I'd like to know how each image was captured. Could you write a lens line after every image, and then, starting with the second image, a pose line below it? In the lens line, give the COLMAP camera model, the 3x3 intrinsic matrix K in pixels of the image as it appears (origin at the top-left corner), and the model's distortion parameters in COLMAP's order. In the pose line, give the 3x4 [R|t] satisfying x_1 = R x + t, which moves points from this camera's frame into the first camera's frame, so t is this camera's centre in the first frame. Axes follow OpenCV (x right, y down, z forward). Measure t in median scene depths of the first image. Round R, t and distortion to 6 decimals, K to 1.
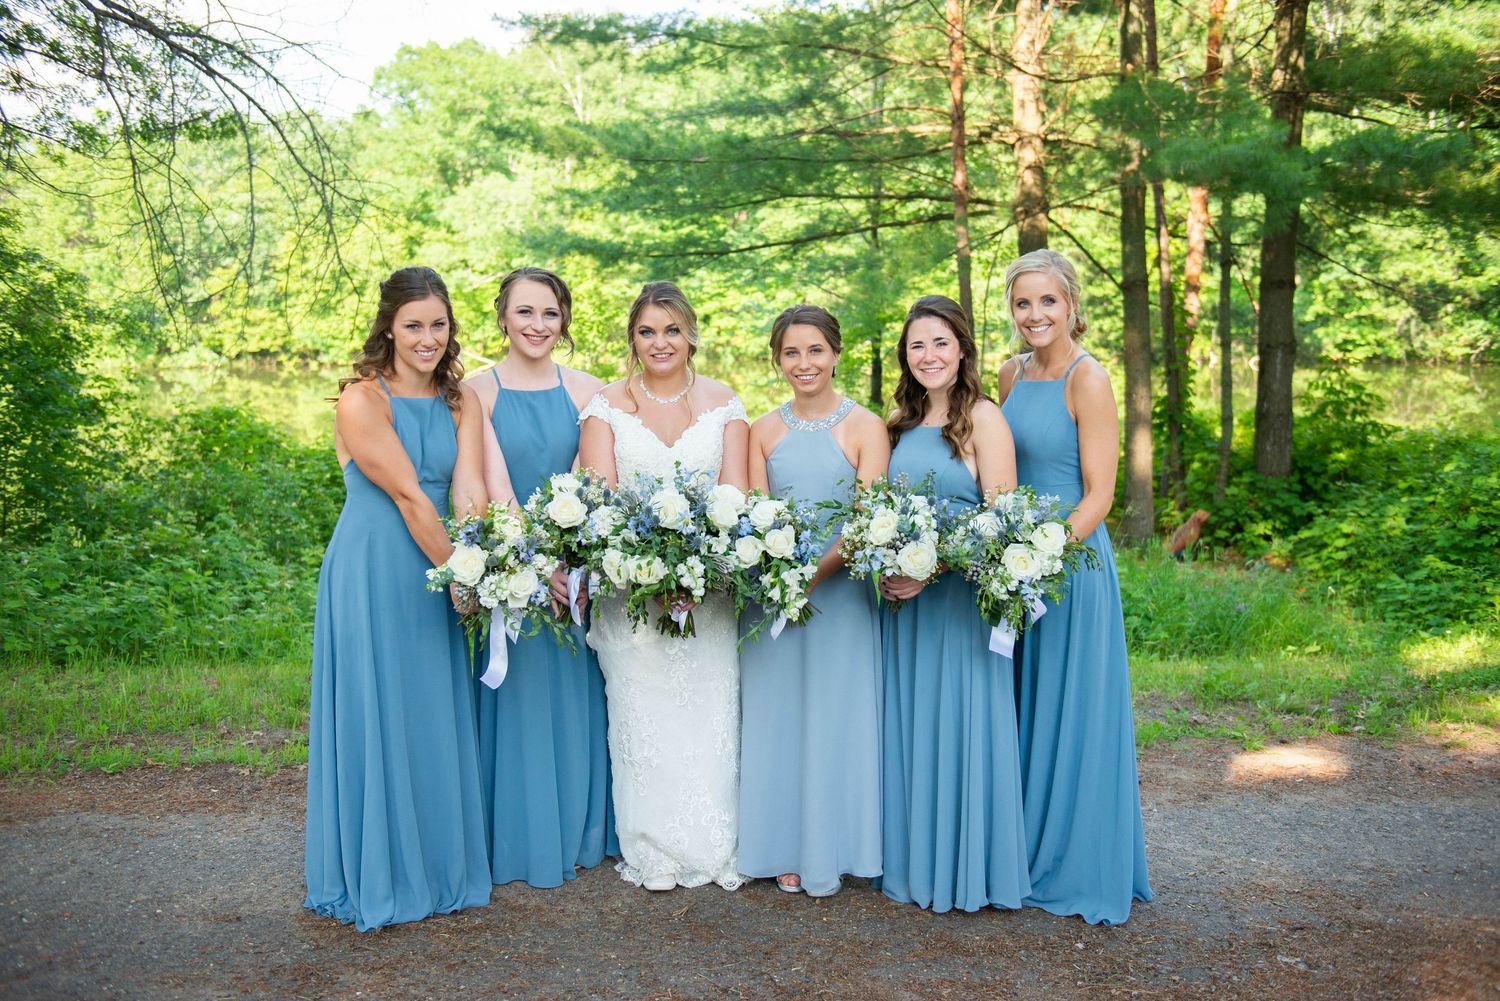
lens RADIAL K [[1464.1, 0, 752.4], [0, 1464.1, 501.8], [0, 0, 1]] dist [0.025678, 0.023449]
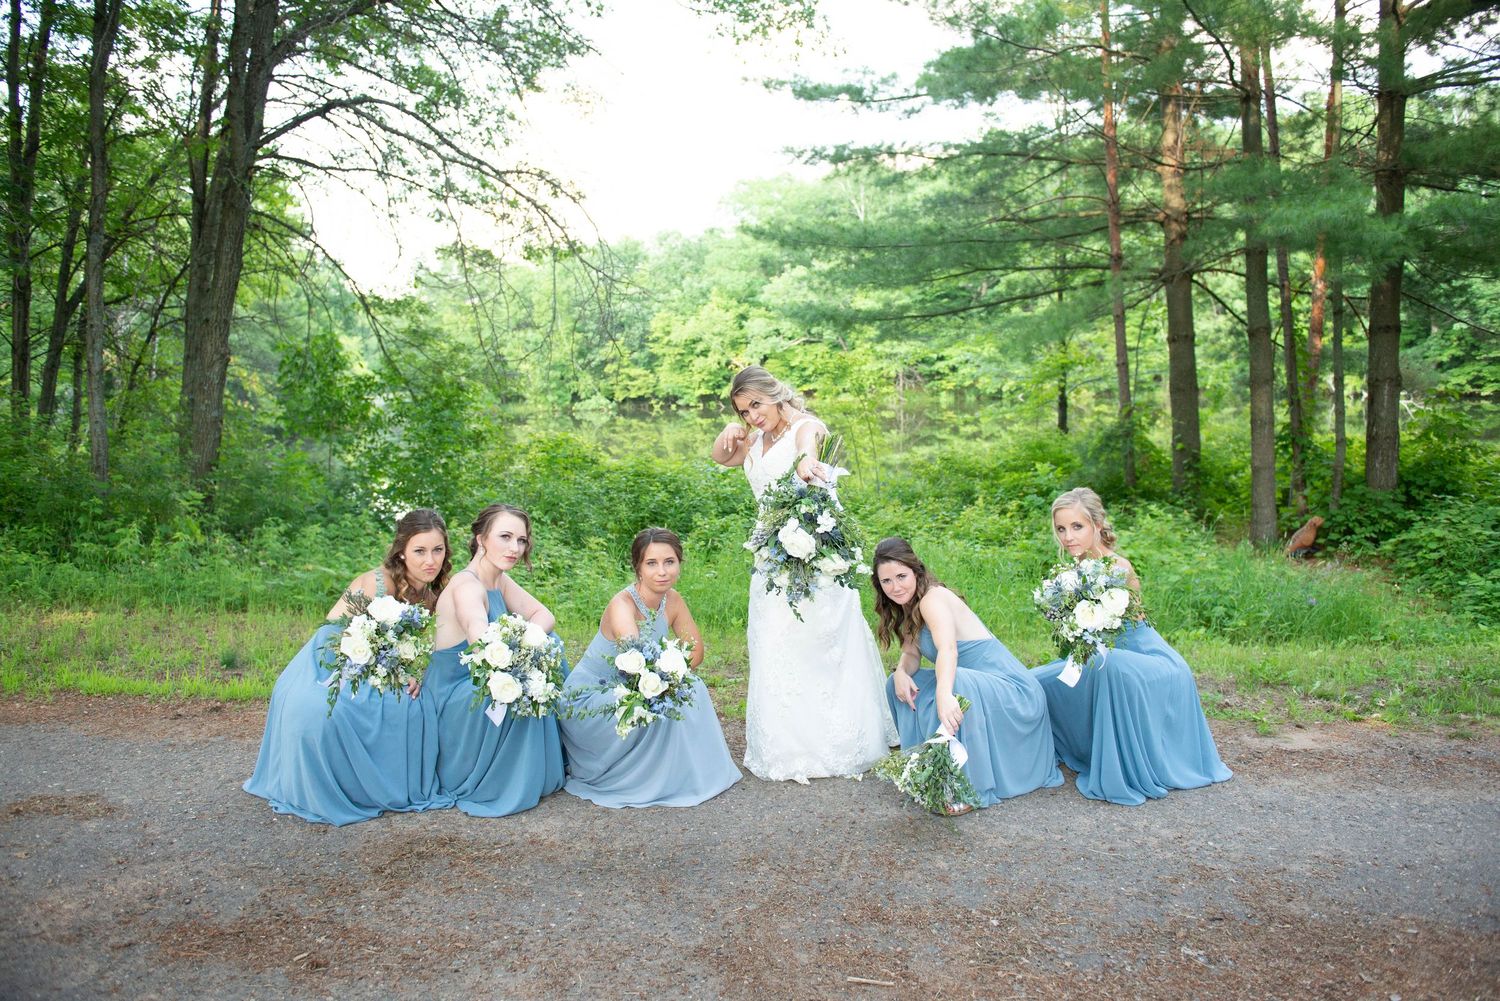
lens RADIAL K [[1070.5, 0, 750.0], [0, 1070.5, 500.5], [0, 0, 1]] dist [-0.048381, -0.004474]
pose [[0.972730, 0.007337, -0.231823, 0.044606], [-0.008193, 0.999963, -0.002732, -0.001016], [0.231794, 0.004557, 0.972754, 0.038931]]
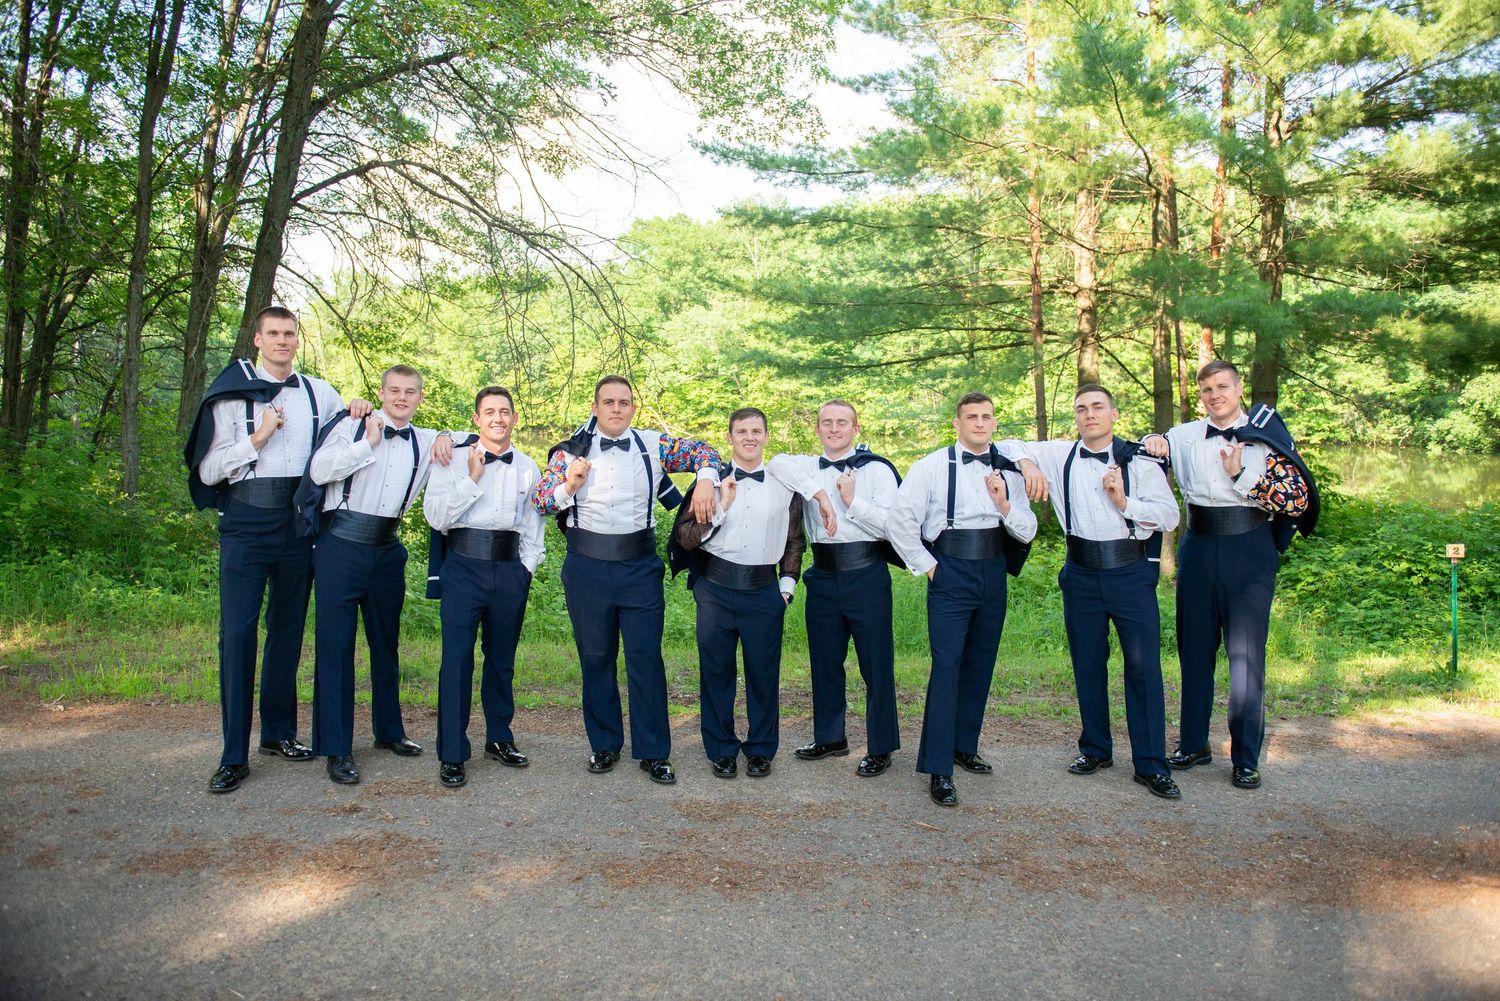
lens RADIAL K [[1041.2, 0, 746.8], [0, 1041.2, 500.5], [0, 0, 1]] dist [-0.044100, -0.003212]
pose [[0.993422, 0.018539, -0.113003, -0.021081], [-0.022003, 0.999323, -0.029485, -0.004824], [0.112379, 0.031777, 0.993157, -0.032537]]
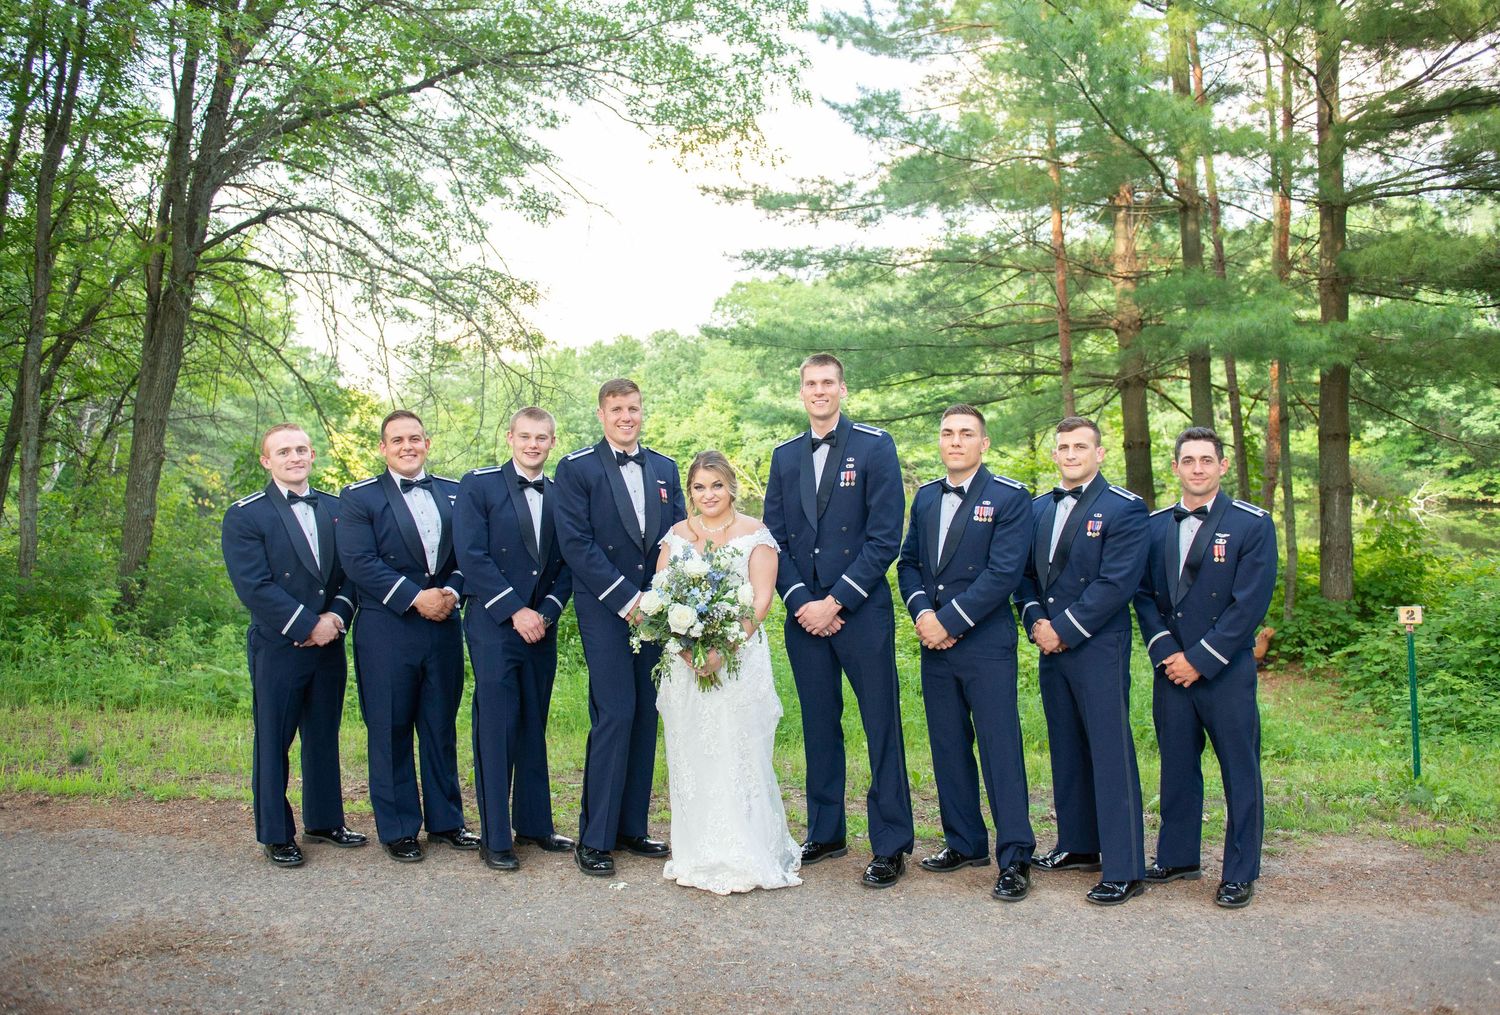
lens RADIAL K [[1106.8, 0, 744.5], [0, 1106.8, 505.0], [0, 0, 1]] dist [-0.056695, 0.004723]
pose [[0.969343, -0.004846, -0.245662, 0.095805], [-0.018827, 0.995401, -0.093926, -0.001697], [0.244987, 0.095671, 0.964794, 0.036626]]
